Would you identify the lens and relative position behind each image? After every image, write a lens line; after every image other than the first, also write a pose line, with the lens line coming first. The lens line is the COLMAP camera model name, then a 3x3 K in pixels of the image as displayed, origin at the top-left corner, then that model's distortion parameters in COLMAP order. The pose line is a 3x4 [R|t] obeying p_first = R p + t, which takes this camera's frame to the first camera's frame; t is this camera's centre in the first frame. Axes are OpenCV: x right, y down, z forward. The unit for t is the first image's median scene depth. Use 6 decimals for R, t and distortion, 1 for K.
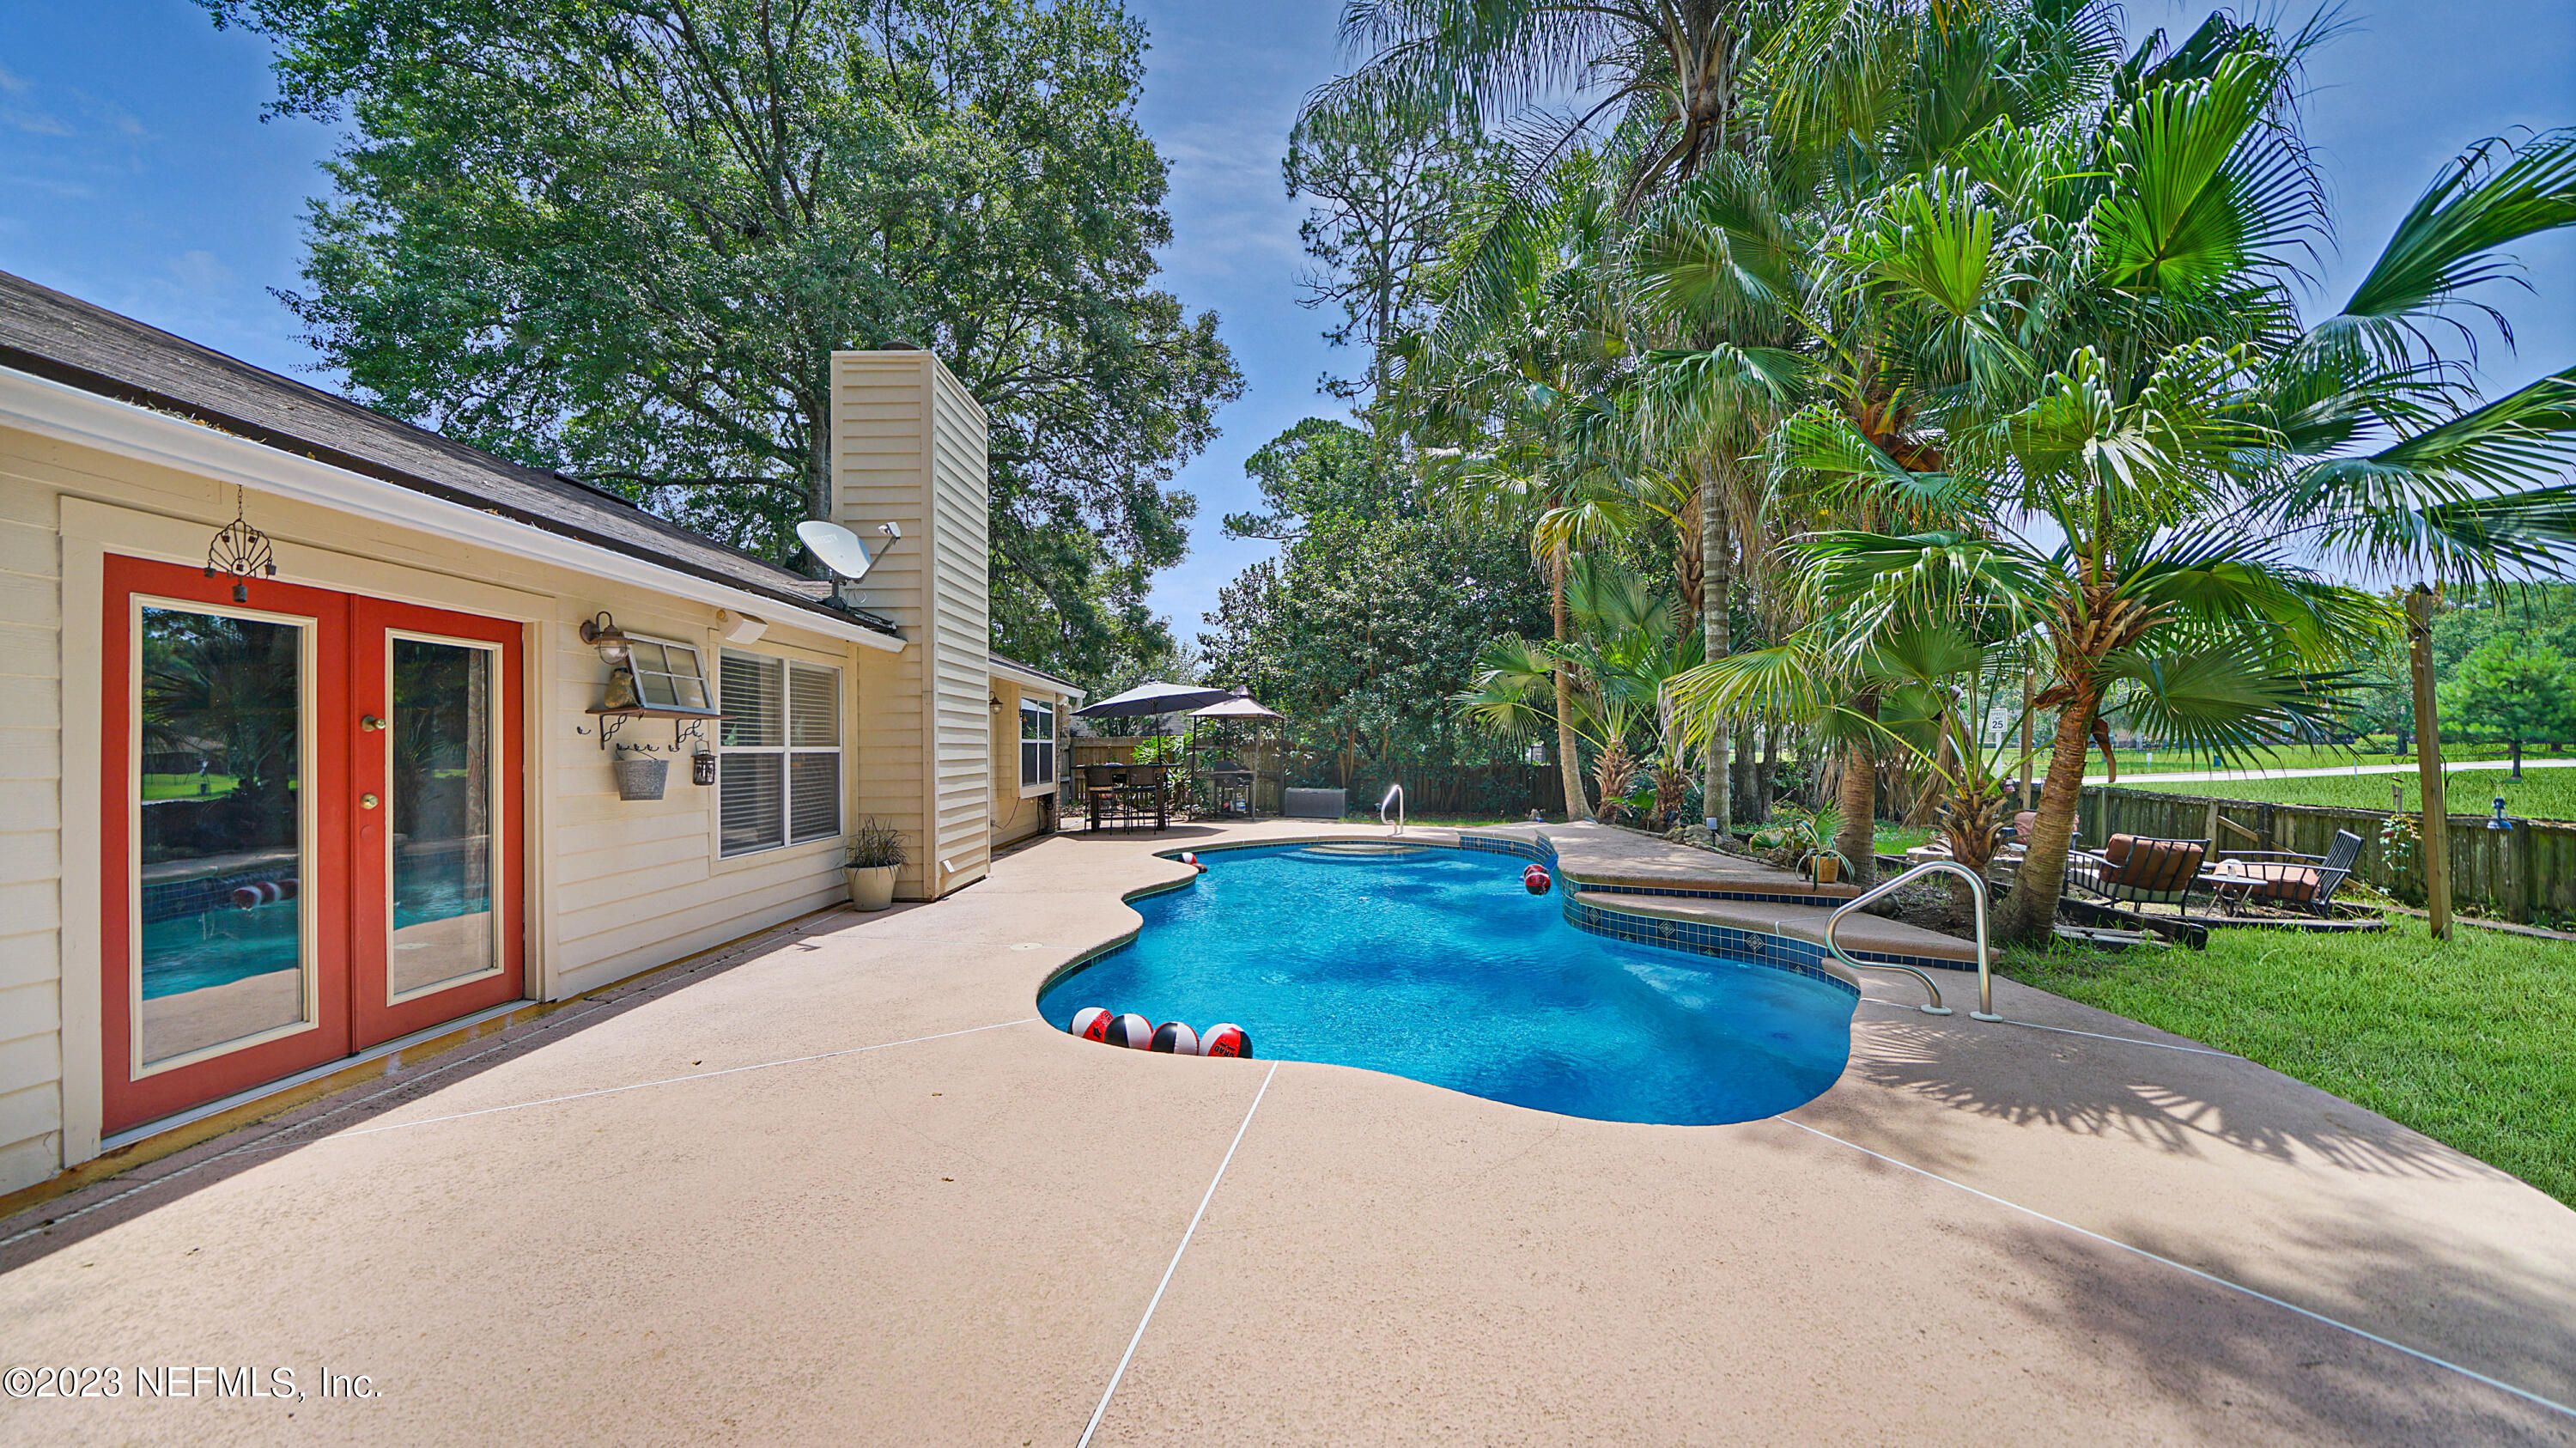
lens RADIAL K [[902.8, 0, 1289.1], [0, 902.8, 724.6], [0, 0, 1]] dist [-0.022530, 0.002974]
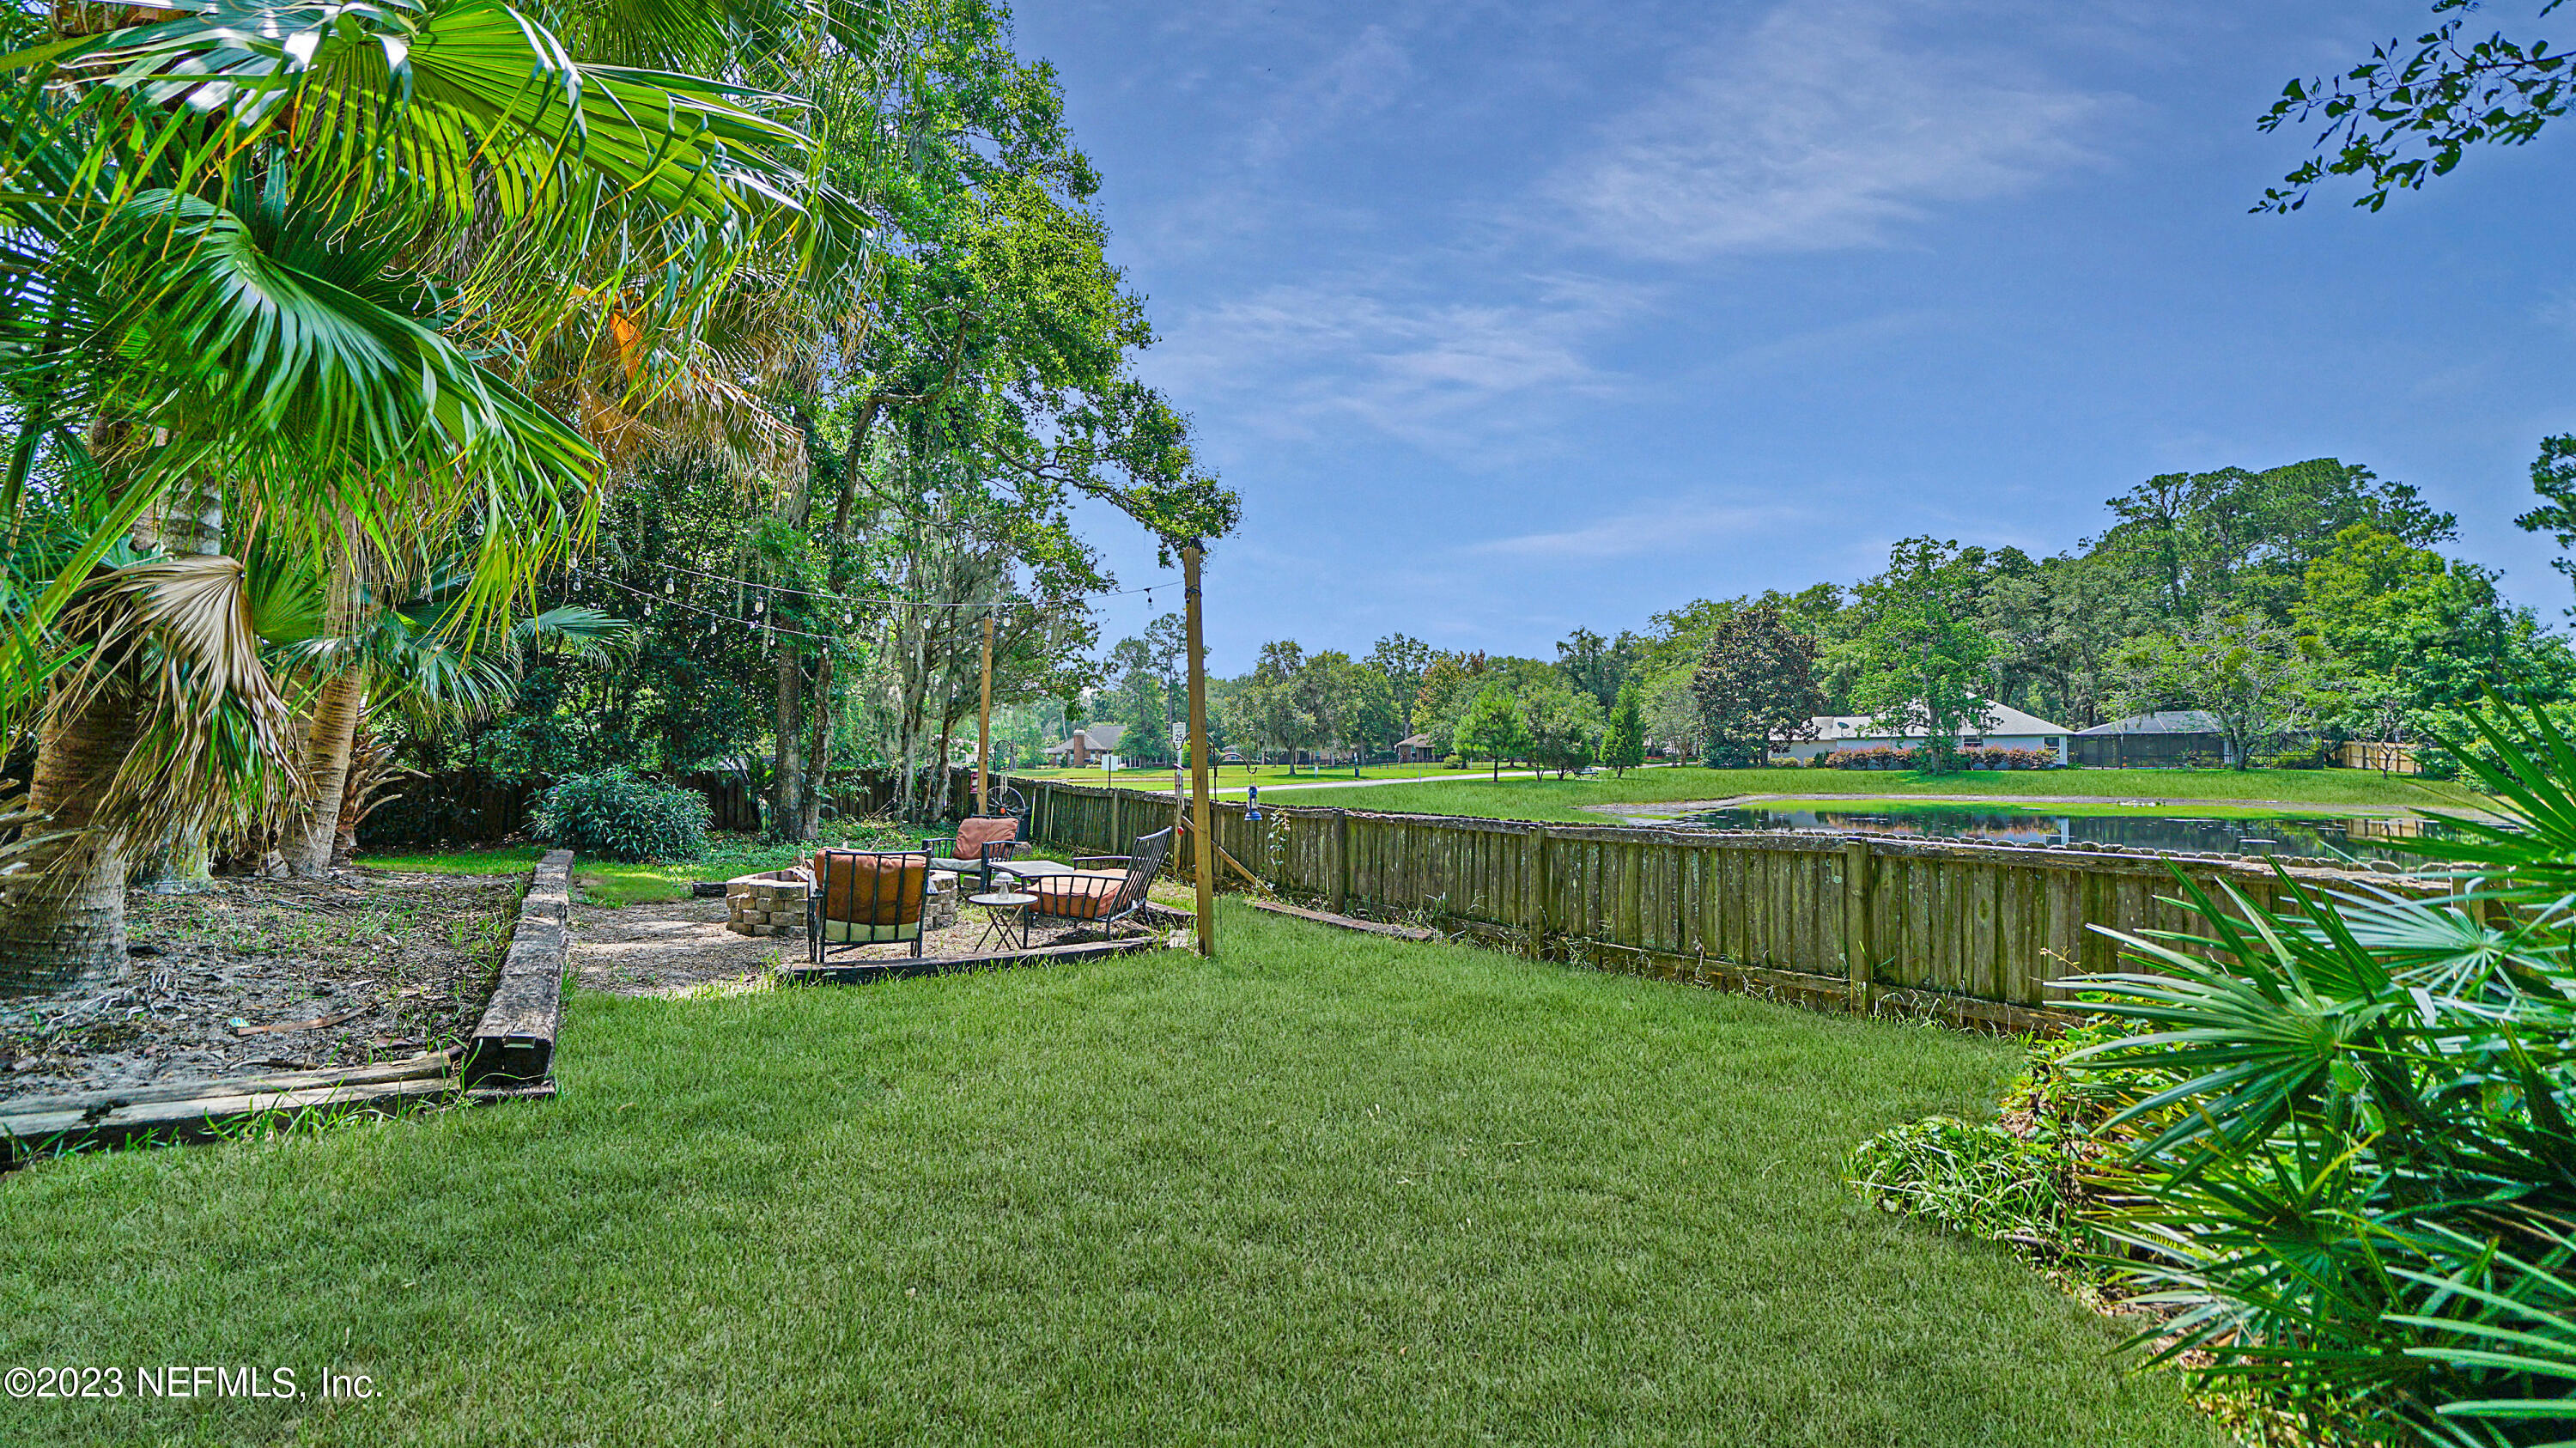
lens RADIAL K [[902.8, 0, 1304.5], [0, 902.8, 746.2], [0, 0, 1]] dist [-0.022530, 0.002974]
pose [[0.765022, 0.015568, 0.643816, 0.952332], [-0.017081, 0.999847, -0.003881, 0.050925], [-0.643778, -0.008028, 0.765171, 0.303268]]
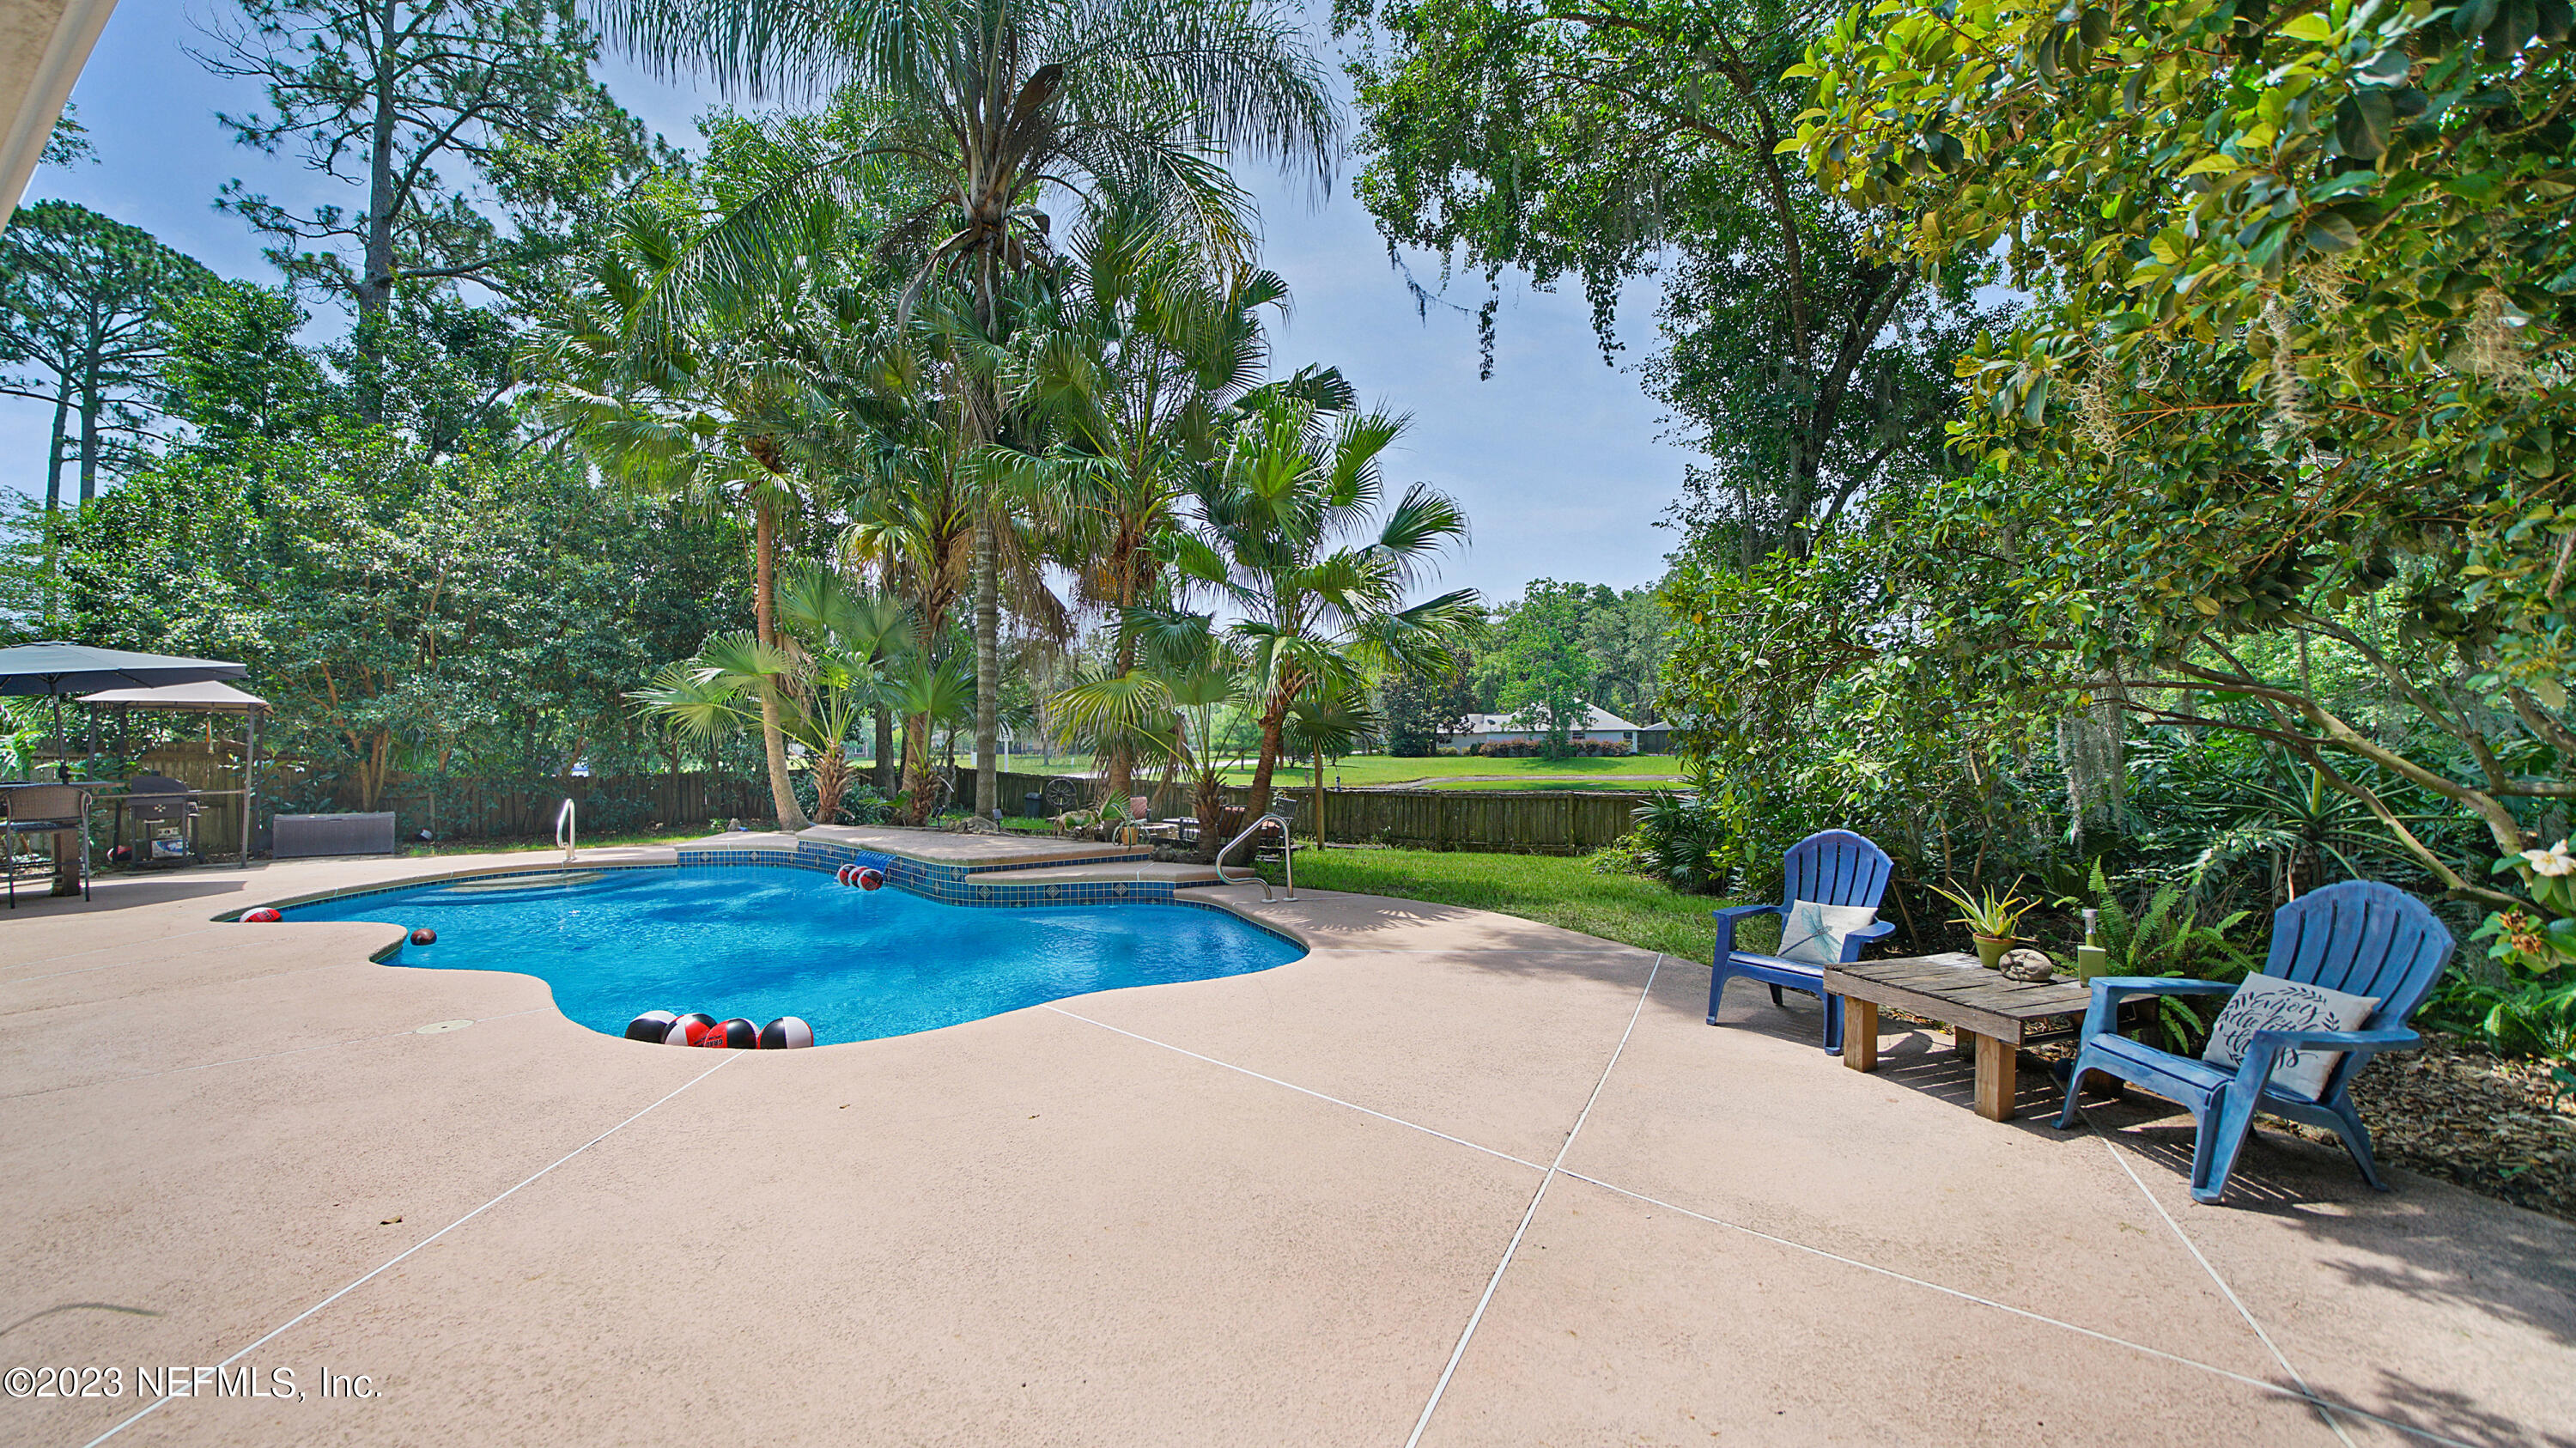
lens RADIAL K [[902.8, 0, 1282.2], [0, 902.8, 745.8], [0, 0, 1]] dist [-0.022530, 0.002974]
pose [[0.512650, 0.005072, 0.858582, -0.529325], [-0.019304, 0.999798, 0.005620, 0.004348], [-0.858380, -0.019456, 0.512645, 0.055239]]
